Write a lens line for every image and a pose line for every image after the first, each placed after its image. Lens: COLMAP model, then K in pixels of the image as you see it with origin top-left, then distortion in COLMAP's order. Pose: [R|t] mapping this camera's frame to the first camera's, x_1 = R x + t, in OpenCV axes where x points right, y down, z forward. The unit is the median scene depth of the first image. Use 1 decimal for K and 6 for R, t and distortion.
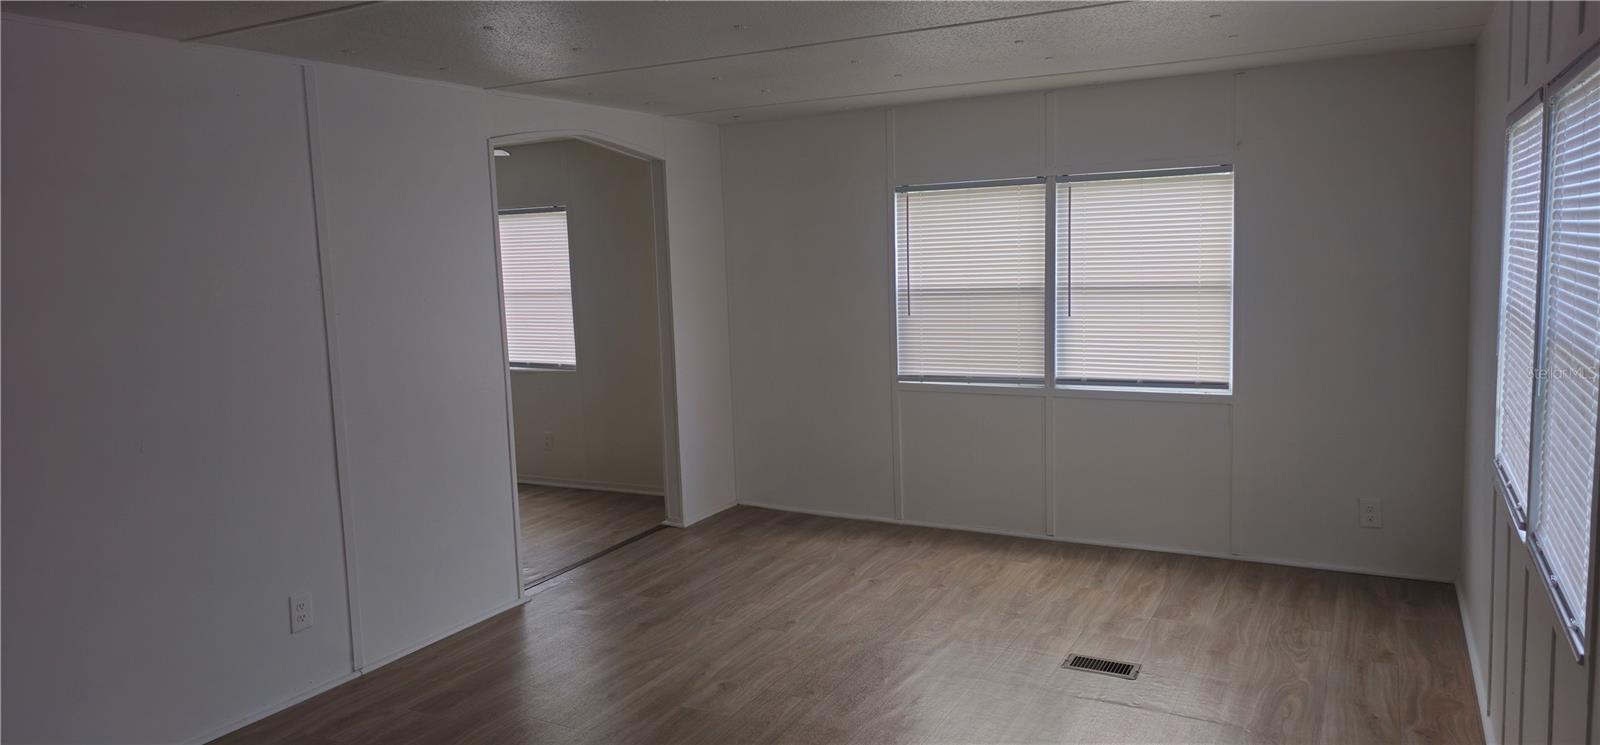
lens RADIAL K [[992.7, 0, 795.4], [0, 992.7, 356.8], [0, 0, 1]] dist [0.003205, -0.038665]
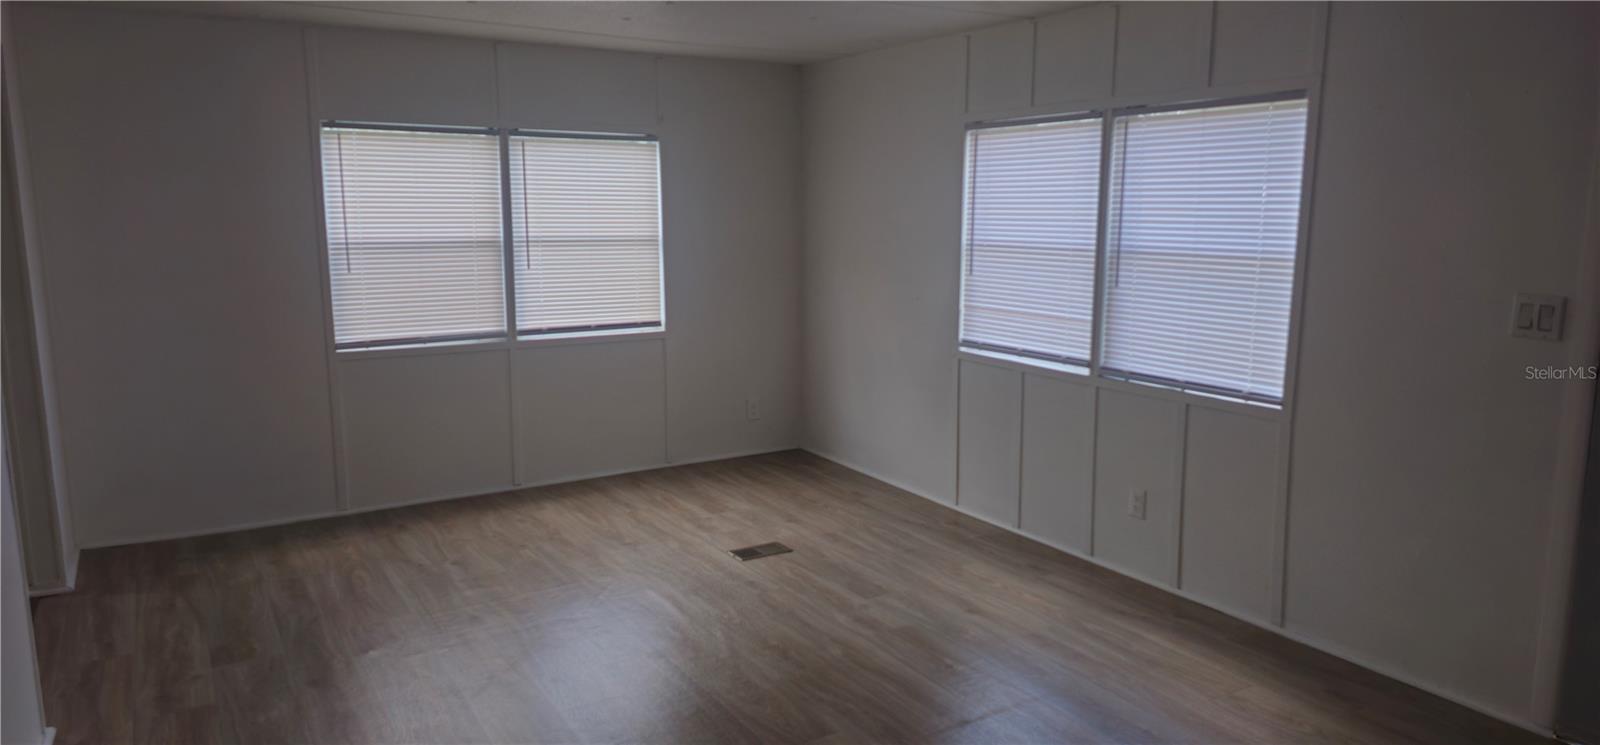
lens RADIAL K [[992.3, 0, 800.0], [0, 992.3, 372.5], [0, 0, 1]] dist [0.015877, -0.051405]
pose [[0.488522, -0.111056, 0.865455, -0.509427], [0.065616, 0.993734, 0.090478, -0.009053], [-0.870081, 0.012587, 0.492748, 0.259777]]
